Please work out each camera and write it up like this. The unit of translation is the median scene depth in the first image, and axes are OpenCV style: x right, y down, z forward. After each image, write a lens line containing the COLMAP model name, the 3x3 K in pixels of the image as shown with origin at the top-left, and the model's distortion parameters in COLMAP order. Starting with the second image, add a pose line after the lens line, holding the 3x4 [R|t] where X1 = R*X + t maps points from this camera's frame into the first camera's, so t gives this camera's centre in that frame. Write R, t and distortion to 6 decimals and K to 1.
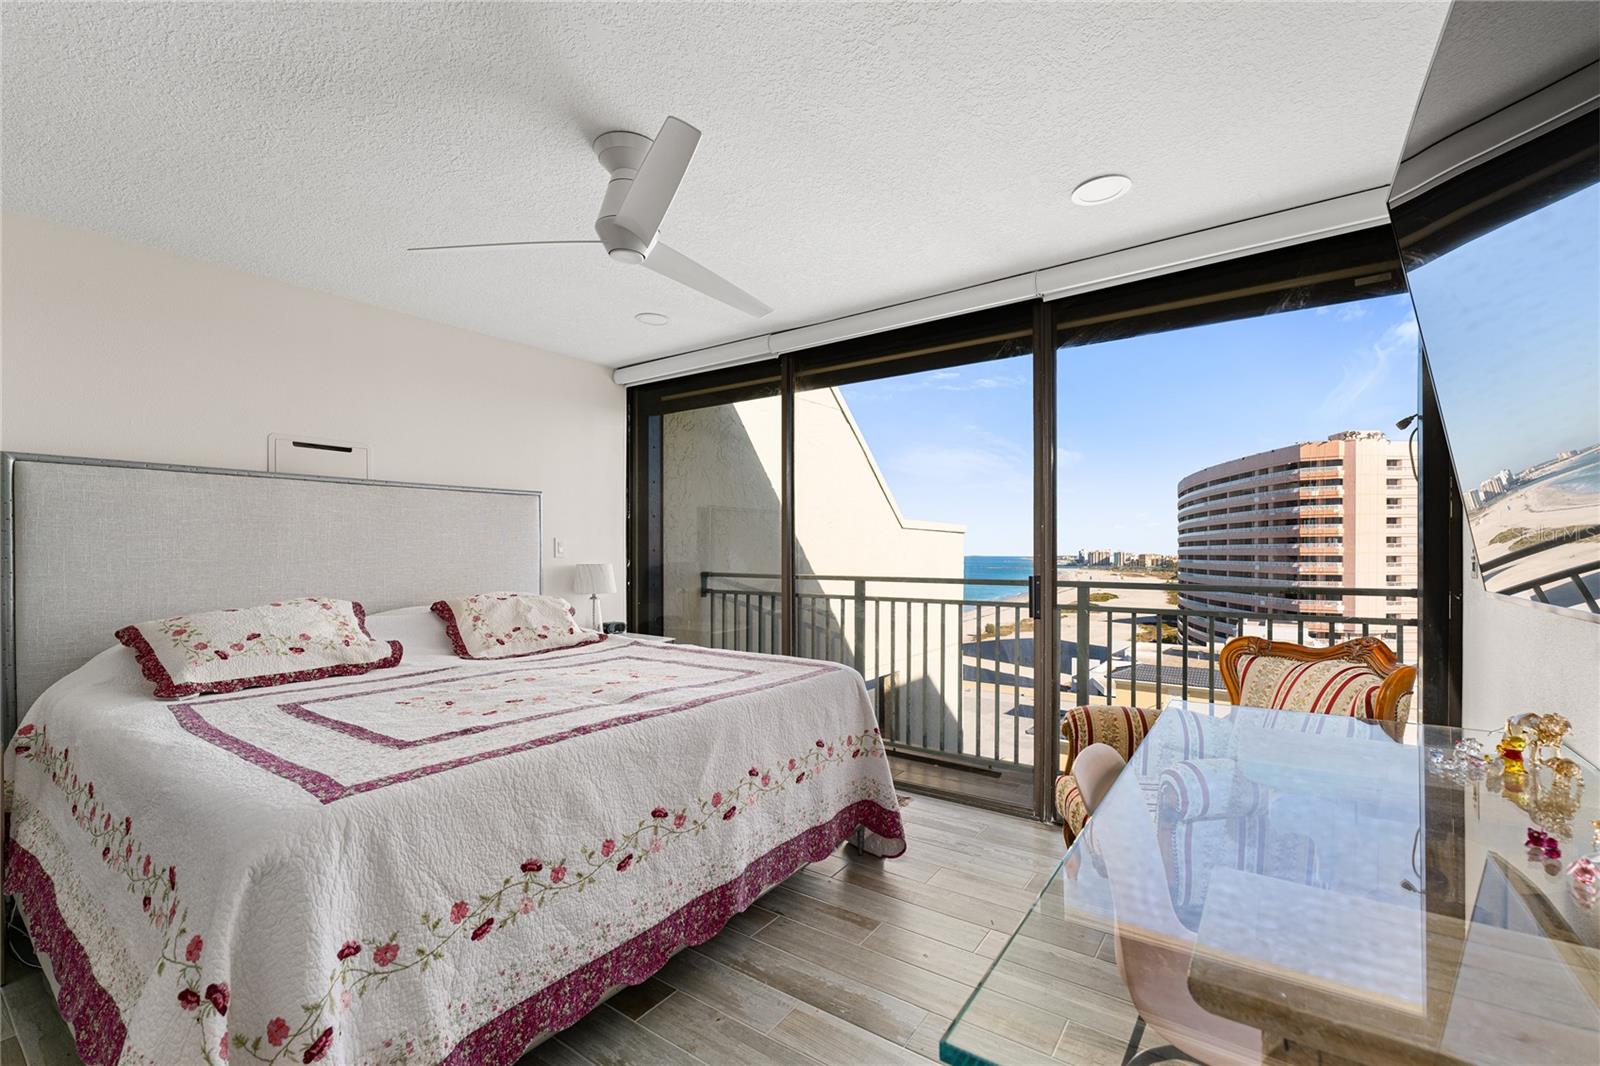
lens RADIAL K [[687.9, 0, 789.0], [0, 687.9, 546.3], [0, 0, 1]] dist [0.000543, -0.000313]
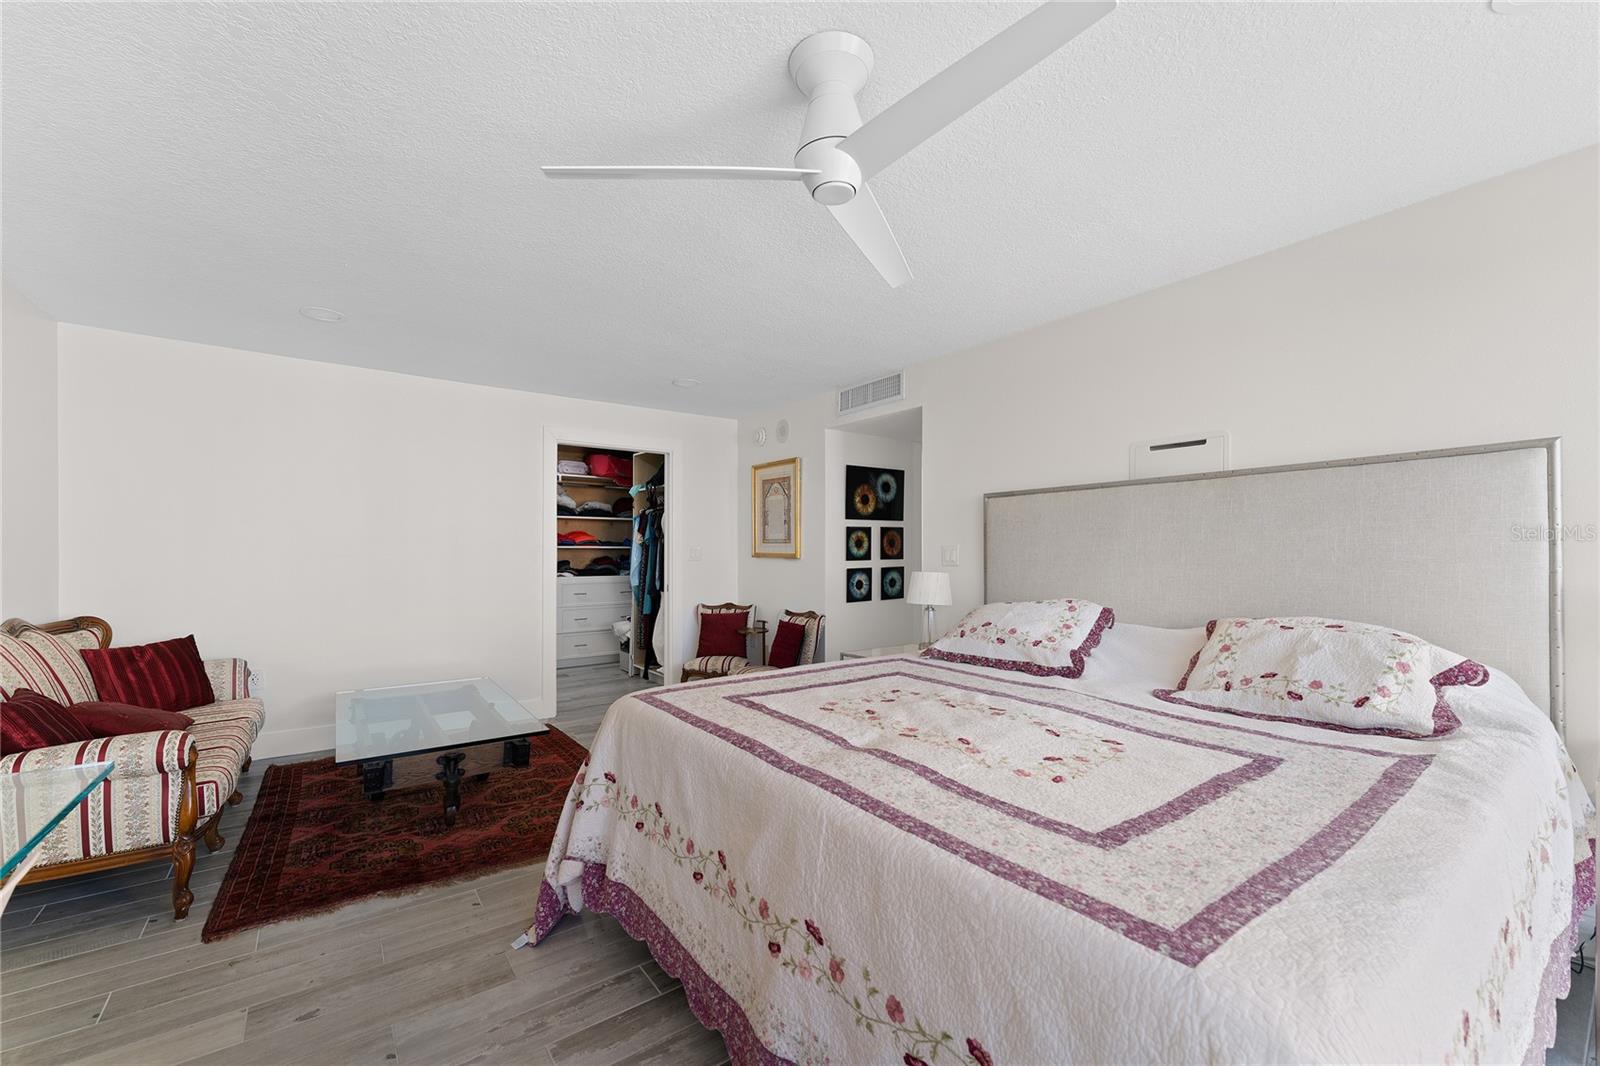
lens RADIAL K [[649.8, 0, 810.8], [0, 649.8, 543.5], [0, 0, 1]] dist [-0.000637, -0.000278]
pose [[-0.295365, -0.012450, -0.955303, 0.411449], [0.012050, 0.999787, -0.016756, 0.000686], [0.955309, -0.016460, -0.295152, 0.975267]]
